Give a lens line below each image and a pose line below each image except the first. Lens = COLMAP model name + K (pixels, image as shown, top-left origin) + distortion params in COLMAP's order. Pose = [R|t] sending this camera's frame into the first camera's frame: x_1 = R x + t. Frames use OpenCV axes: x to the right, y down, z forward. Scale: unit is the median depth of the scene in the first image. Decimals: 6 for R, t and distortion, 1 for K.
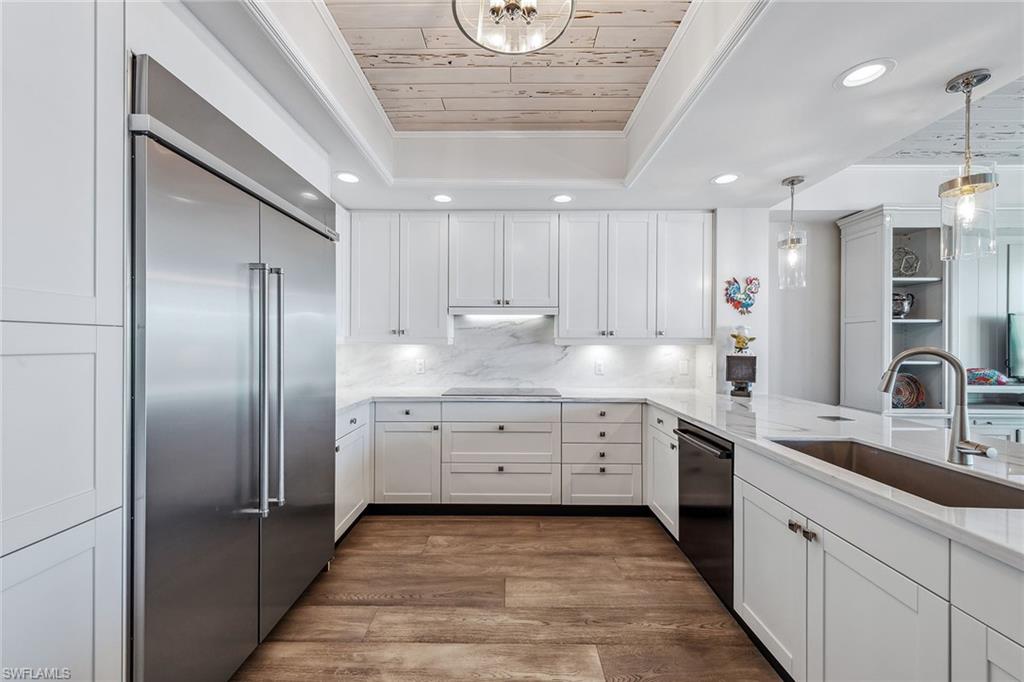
lens RADIAL K [[400.8, 0, 512.4], [0, 400.8, 345.1], [0, 0, 1]] dist [0.002199, -0.000117]
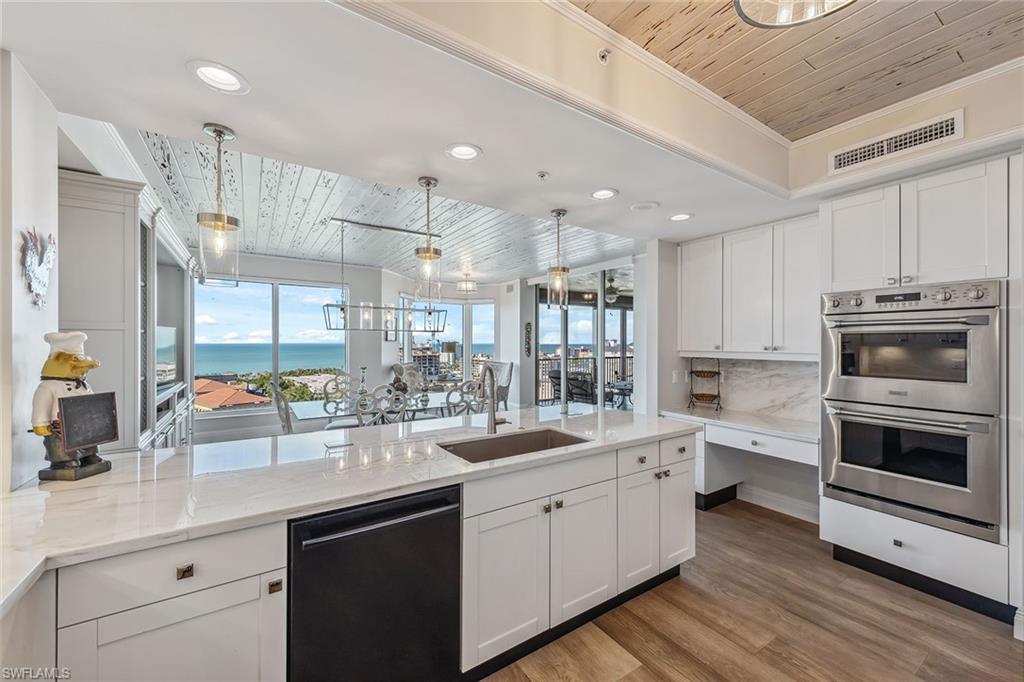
lens RADIAL K [[400.8, 0, 513.8], [0, 400.8, 339.3], [0, 0, 1]] dist [0.002199, -0.000117]
pose [[-0.564626, 0.002944, 0.825341, -0.132531], [0.000806, 0.999995, -0.003015, -0.038405], [-0.825346, -0.001037, -0.564626, 0.806493]]
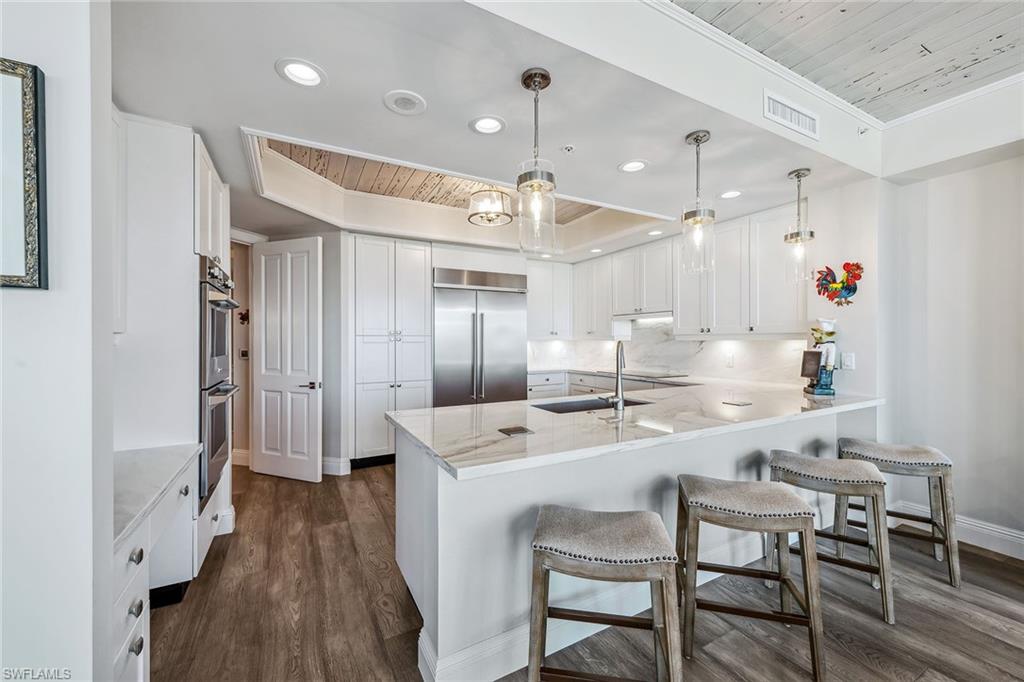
lens RADIAL K [[400.8, 0, 507.6], [0, 400.8, 340.9], [0, 0, 1]] dist [0.002199, -0.000117]
pose [[0.475622, -0.003021, -0.879644, 1.024385], [0.000365, 0.999995, -0.003237, 0.005333], [0.879649, 0.001219, 0.475621, -0.087685]]
